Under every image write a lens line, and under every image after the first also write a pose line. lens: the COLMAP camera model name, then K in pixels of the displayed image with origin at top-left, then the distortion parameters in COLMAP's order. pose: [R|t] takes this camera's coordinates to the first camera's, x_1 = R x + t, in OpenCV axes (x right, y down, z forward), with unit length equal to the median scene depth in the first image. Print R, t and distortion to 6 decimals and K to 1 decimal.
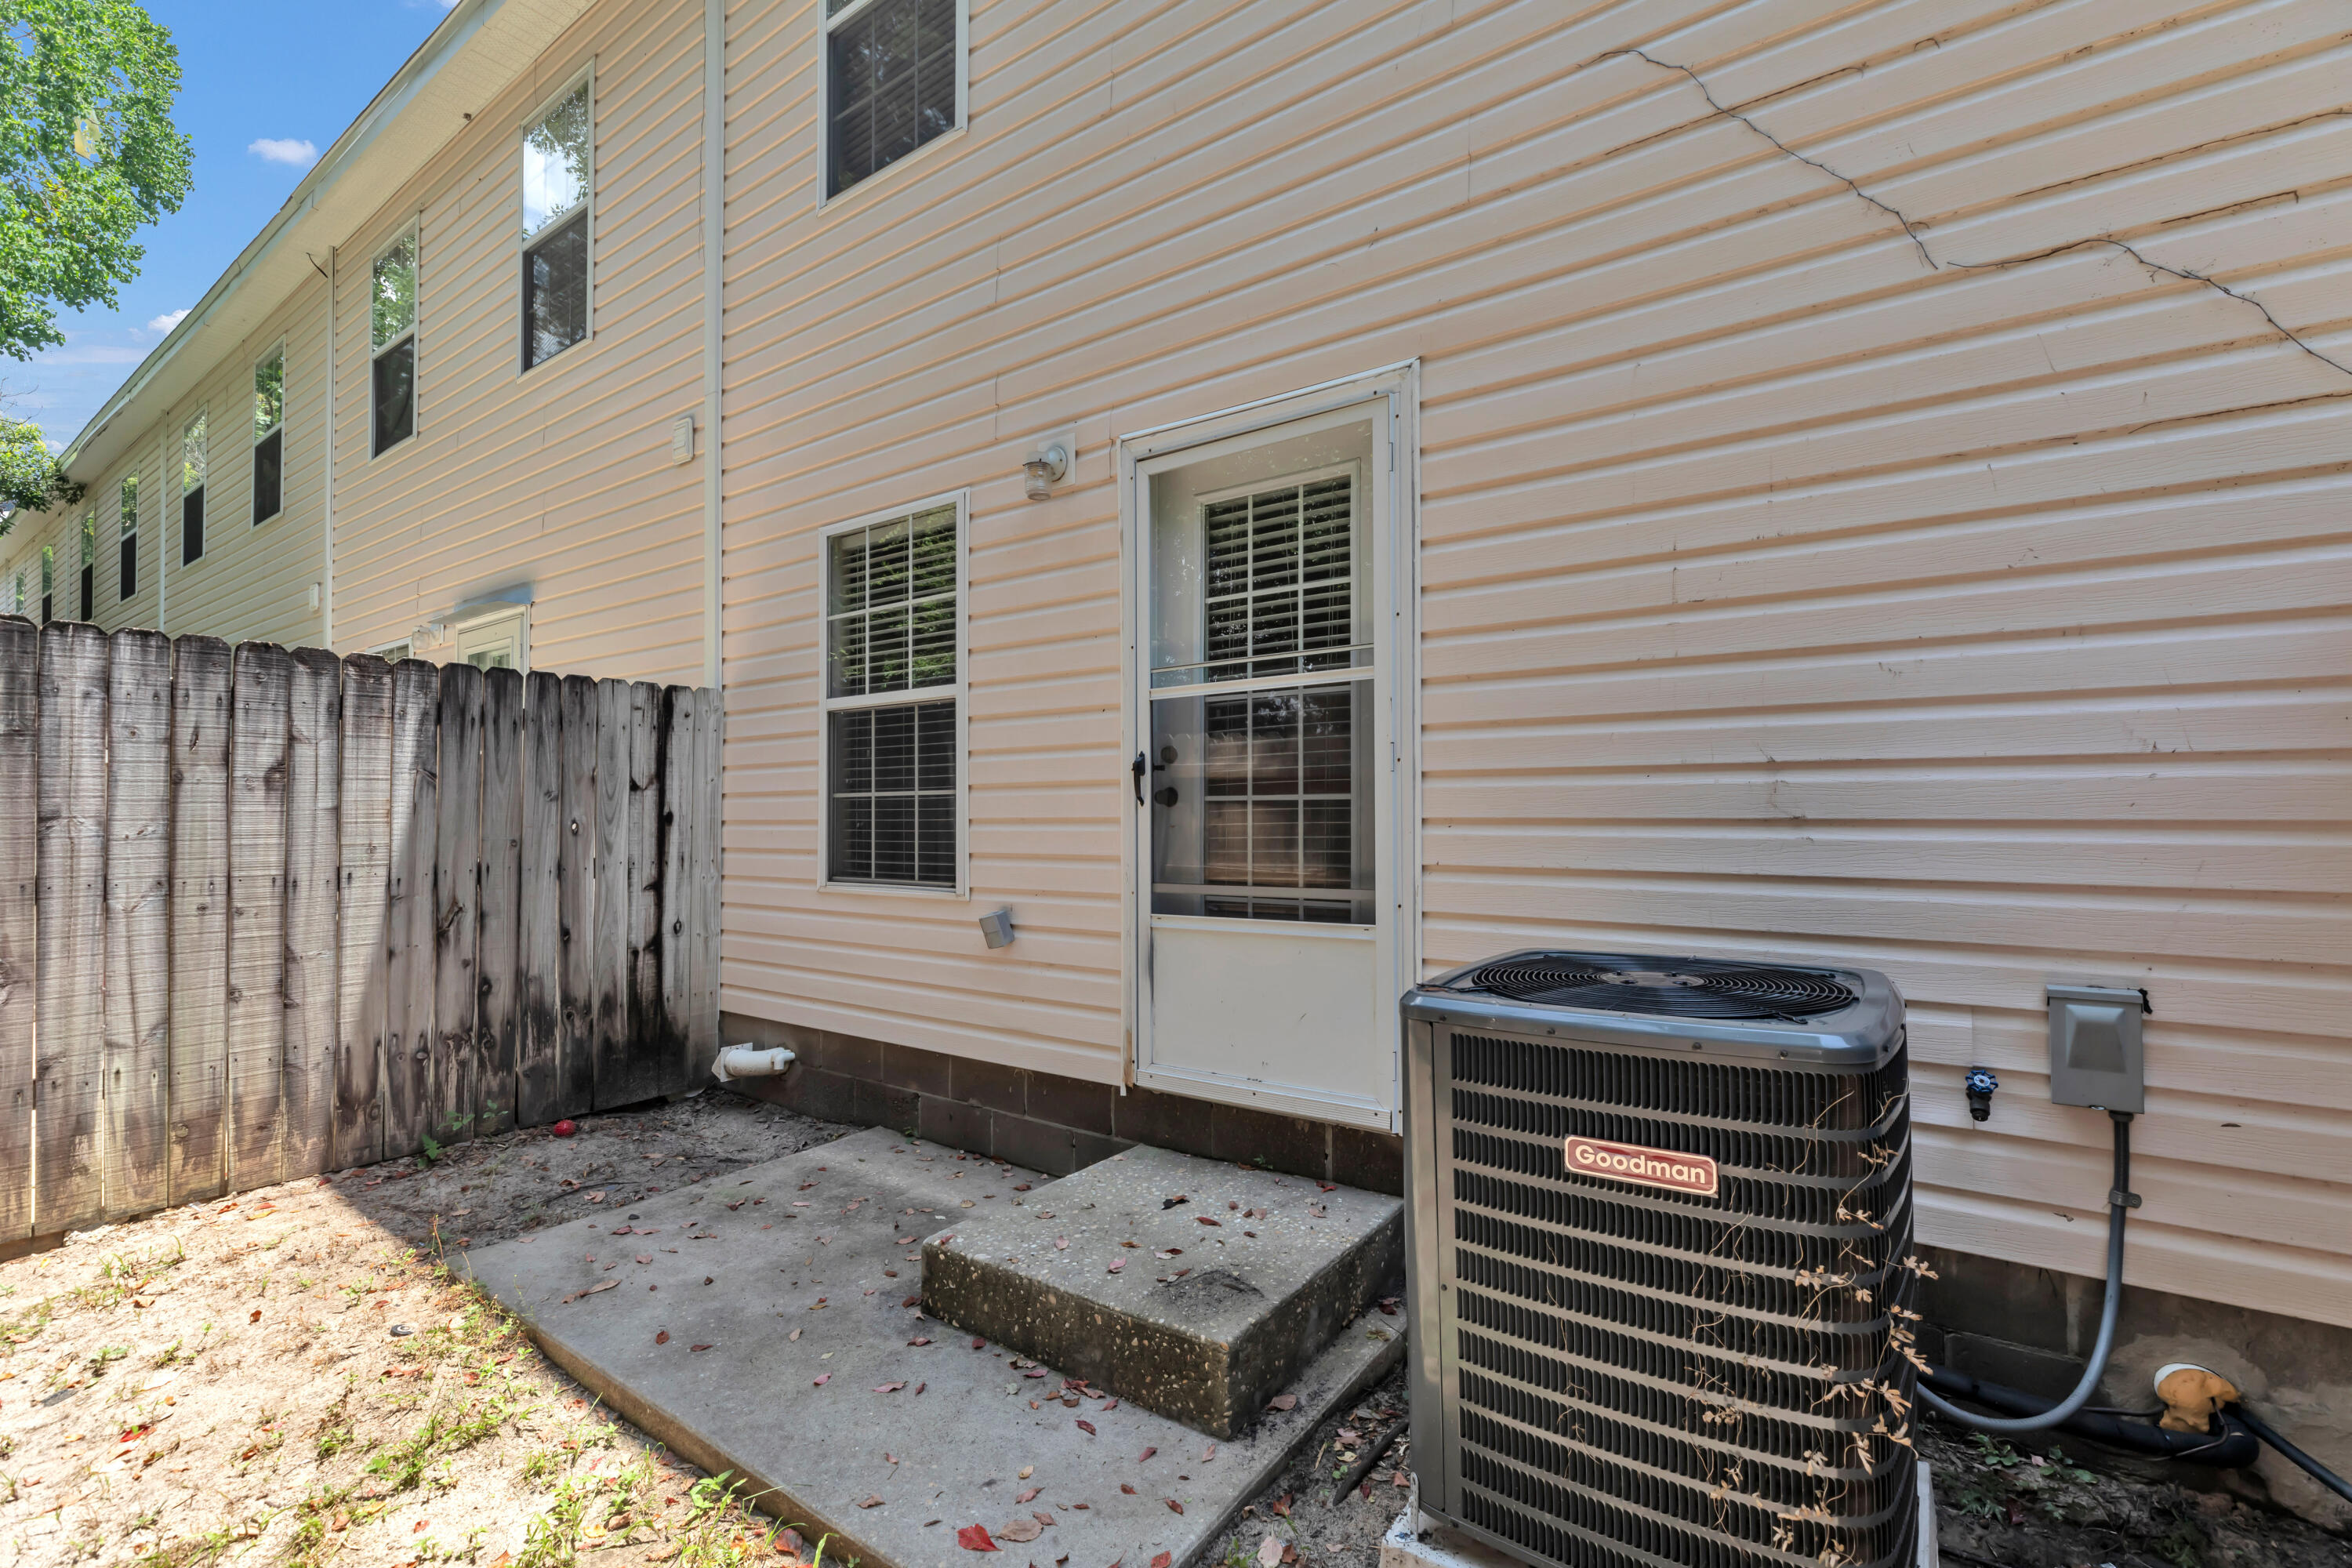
lens RADIAL K [[1092.6, 0, 1192.6], [0, 1092.6, 788.7], [0, 0, 1]] dist [0.001688, -0.000037]
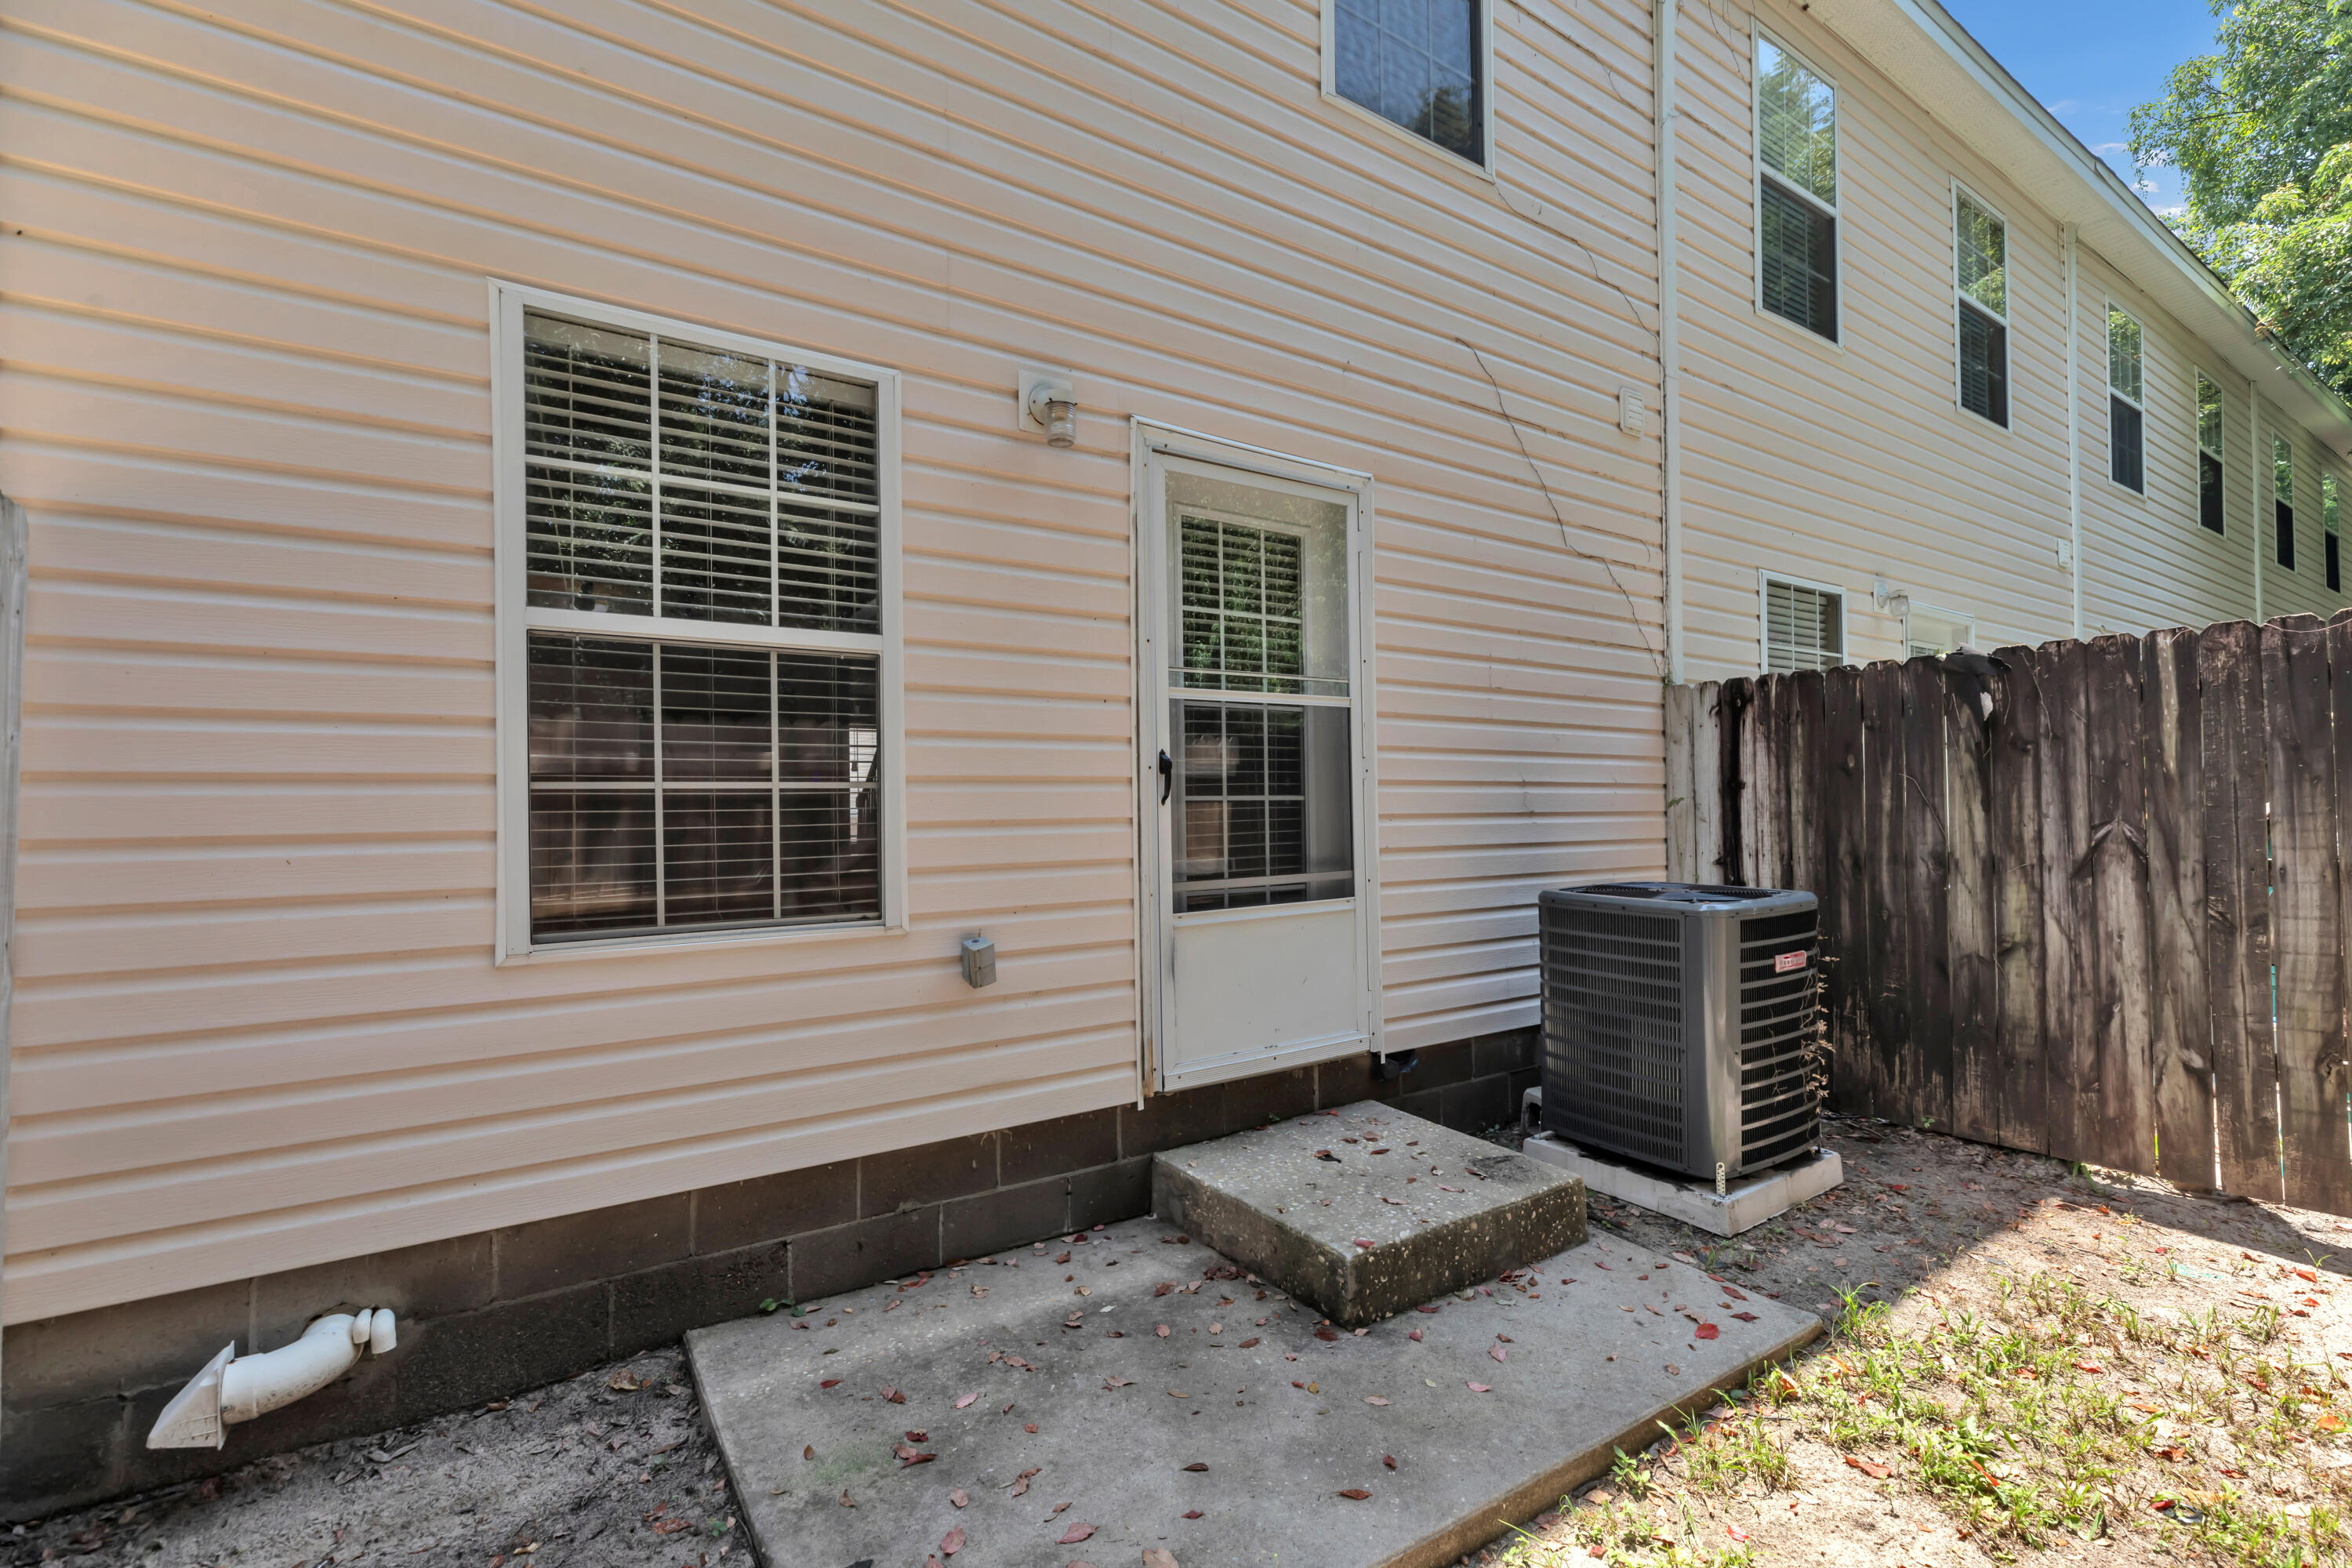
lens RADIAL K [[1092.6, 0, 1192.6], [0, 1092.6, 788.7], [0, 0, 1]] dist [0.001688, -0.000037]
pose [[0.301957, 0.019079, 0.953131, -0.972365], [-0.011914, 0.999797, -0.016238, 0.016643], [-0.953247, -0.006452, 0.302123, 0.679675]]
